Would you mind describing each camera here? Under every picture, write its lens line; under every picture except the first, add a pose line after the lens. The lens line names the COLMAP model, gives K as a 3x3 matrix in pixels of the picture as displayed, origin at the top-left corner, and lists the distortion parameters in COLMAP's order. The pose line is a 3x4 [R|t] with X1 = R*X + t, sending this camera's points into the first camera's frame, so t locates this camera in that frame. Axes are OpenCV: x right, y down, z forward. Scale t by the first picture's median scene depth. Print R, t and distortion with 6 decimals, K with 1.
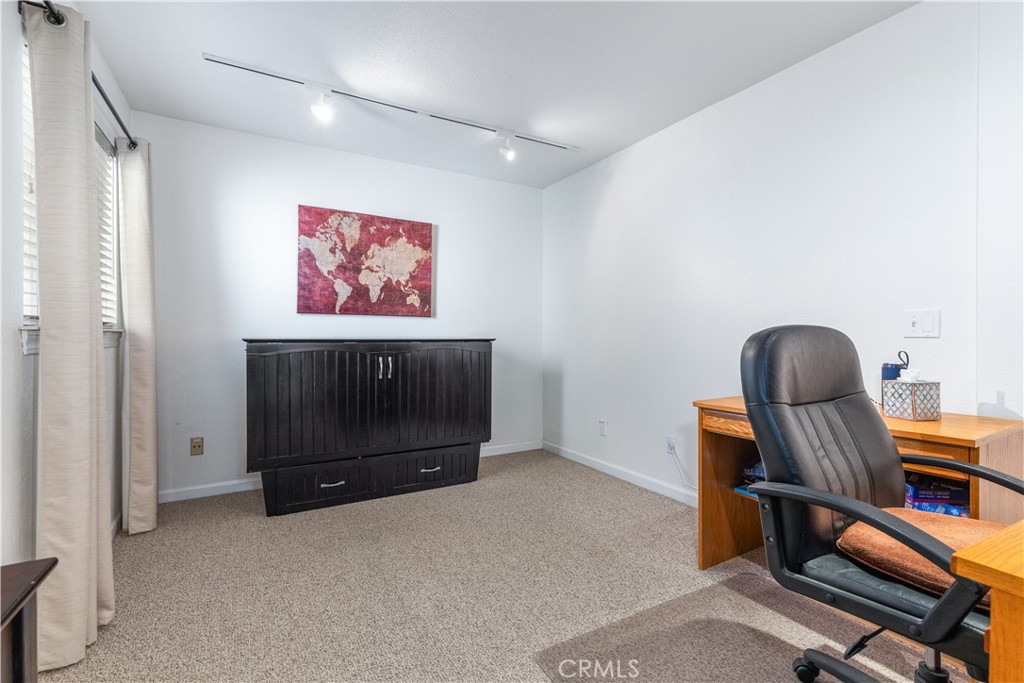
lens RADIAL K [[464.6, 0, 509.4], [0, 464.6, 341.2], [0, 0, 1]] dist [0.000911, -0.001632]
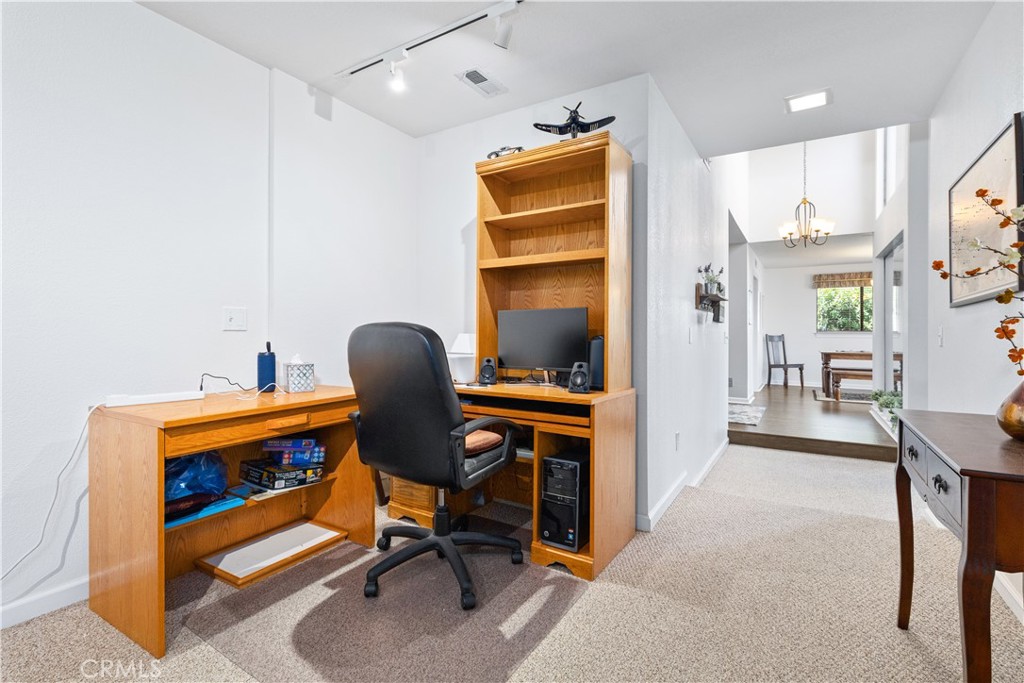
lens RADIAL K [[464.6, 0, 508.8], [0, 464.6, 335.5], [0, 0, 1]] dist [0.000911, -0.001632]
pose [[-0.482771, -0.005357, 0.875730, -0.582874], [0.004641, 0.999952, 0.008676, -0.002789], [-0.875734, 0.008253, -0.482723, 1.110434]]
